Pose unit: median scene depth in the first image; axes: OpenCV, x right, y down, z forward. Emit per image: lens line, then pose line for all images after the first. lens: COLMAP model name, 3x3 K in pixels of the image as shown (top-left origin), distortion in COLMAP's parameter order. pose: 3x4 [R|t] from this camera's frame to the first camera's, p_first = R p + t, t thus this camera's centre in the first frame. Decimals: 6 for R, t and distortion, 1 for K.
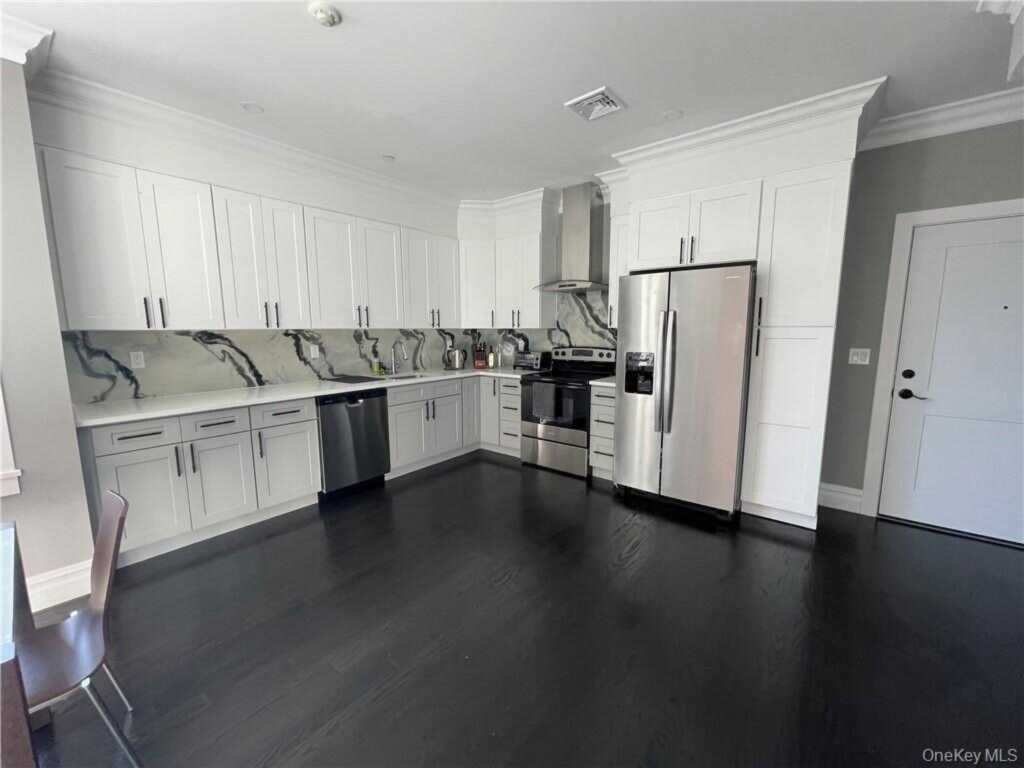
lens RADIAL K [[411.3, 0, 512.0], [0, 411.3, 384.0], [0, 0, 1]] dist [0.001181, 0.000205]
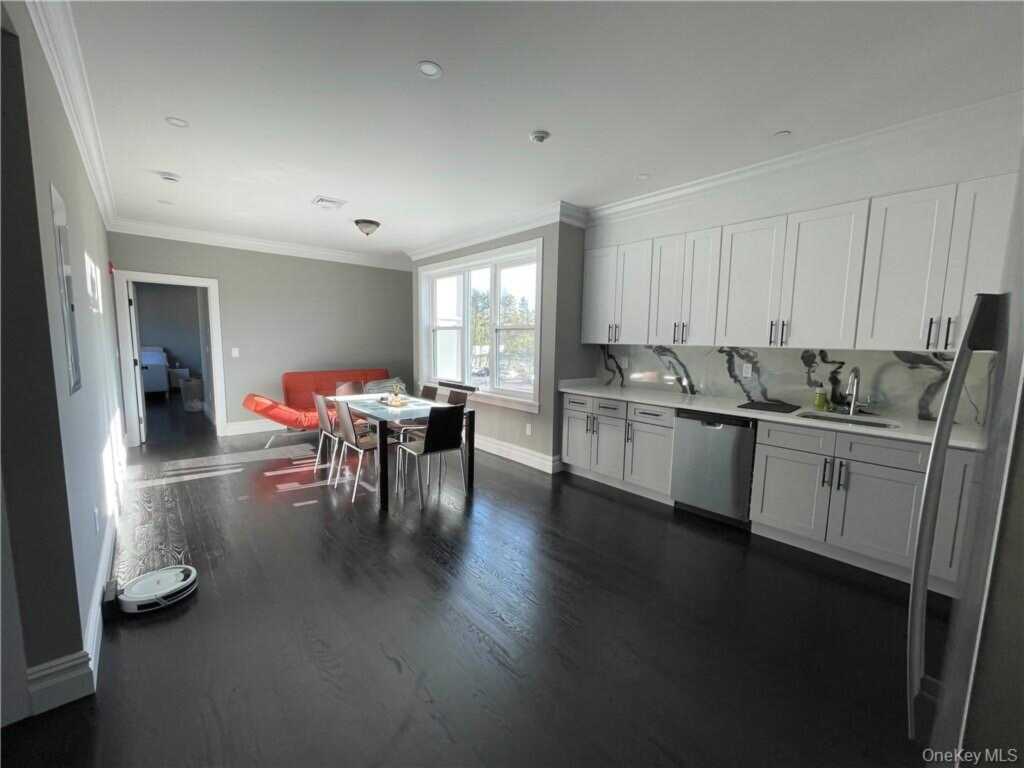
lens RADIAL K [[411.3, 0, 512.0], [0, 411.3, 384.0], [0, 0, 1]] dist [0.001181, 0.000205]
pose [[-0.151806, 0.104181, -0.982905, 0.553045], [-0.155920, 0.979455, 0.127897, -0.086464], [0.976035, 0.172670, -0.132443, 0.611784]]
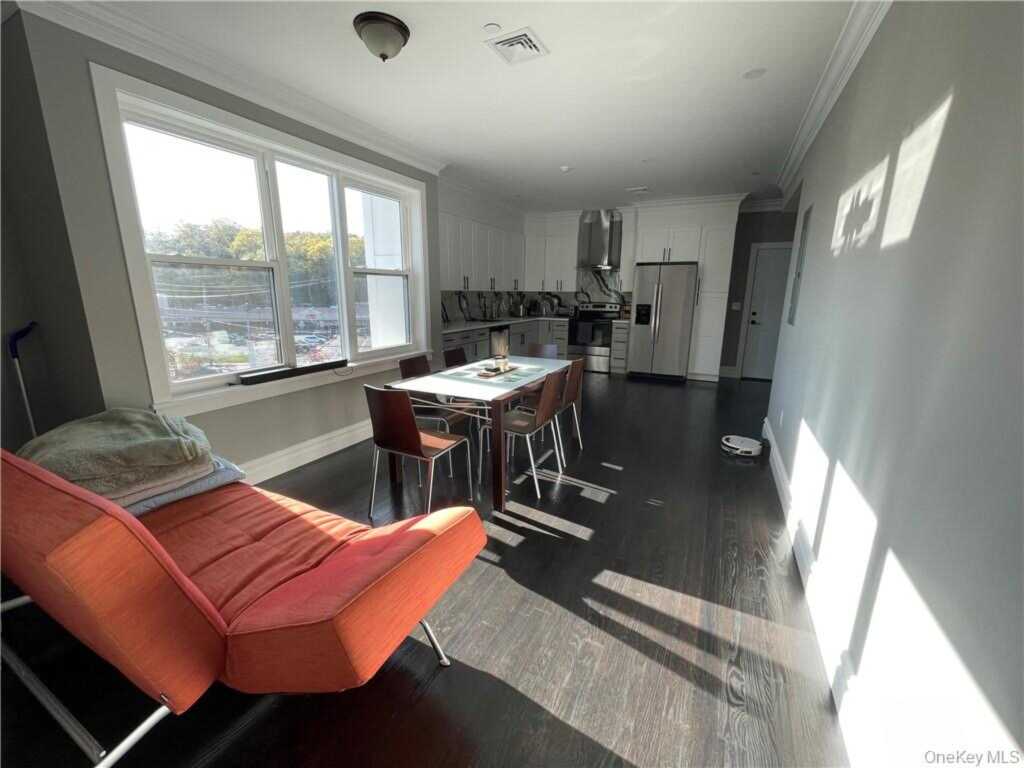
lens RADIAL K [[411.3, 0, 512.0], [0, 411.3, 384.0], [0, 0, 1]] dist [0.001181, 0.000205]
pose [[0.974733, -0.039743, 0.219811, -0.692597], [0.020793, 0.995916, 0.087861, 0.109139], [-0.222405, -0.081071, 0.971578, -0.761272]]
